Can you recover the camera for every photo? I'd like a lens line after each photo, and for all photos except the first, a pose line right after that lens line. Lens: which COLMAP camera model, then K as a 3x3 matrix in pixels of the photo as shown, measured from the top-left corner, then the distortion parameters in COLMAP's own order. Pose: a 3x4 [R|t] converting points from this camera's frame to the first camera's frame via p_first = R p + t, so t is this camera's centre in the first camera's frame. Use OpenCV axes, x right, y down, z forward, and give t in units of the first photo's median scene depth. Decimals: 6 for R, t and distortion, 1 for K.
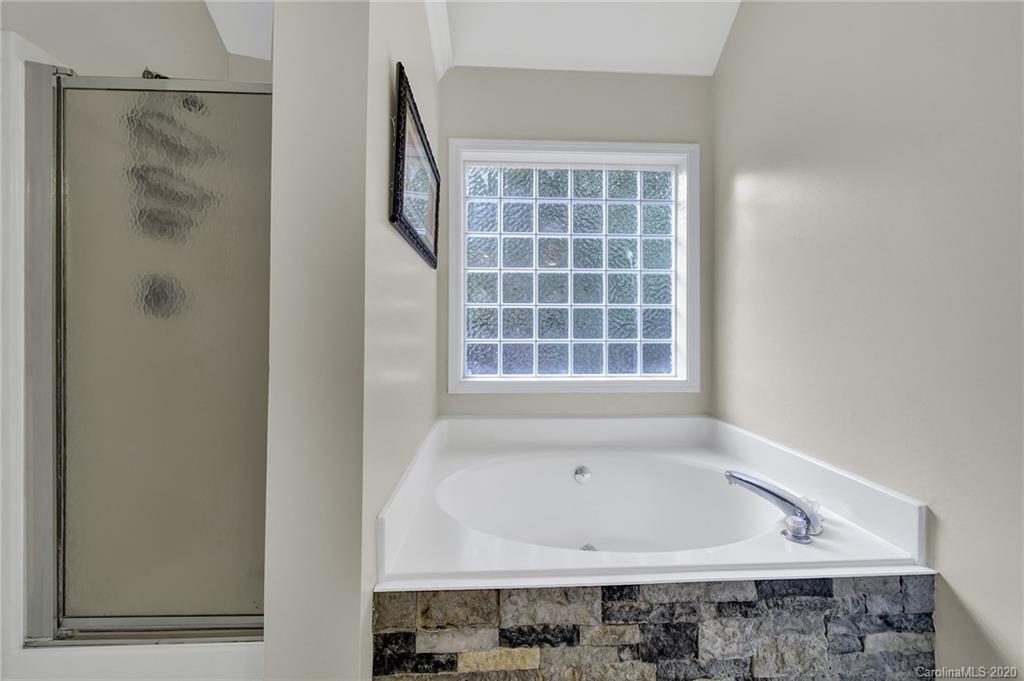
lens RADIAL K [[366.4, 0, 516.9], [0, 366.4, 334.7], [0, 0, 1]] dist [0.000926, -0.001508]
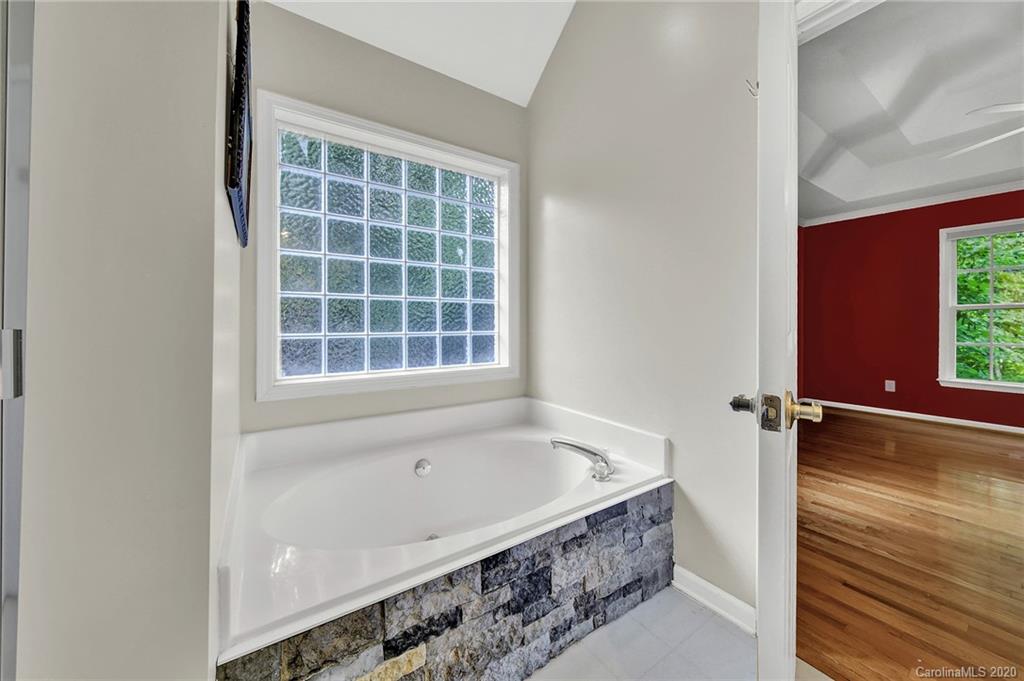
lens RADIAL K [[366.4, 0, 525.2], [0, 366.4, 324.0], [0, 0, 1]] dist [0.000926, -0.001508]
pose [[0.850510, -0.002424, 0.525953, -0.162811], [0.007124, 0.999951, -0.006911, -0.001873], [-0.525910, 0.009624, 0.850486, 0.002897]]
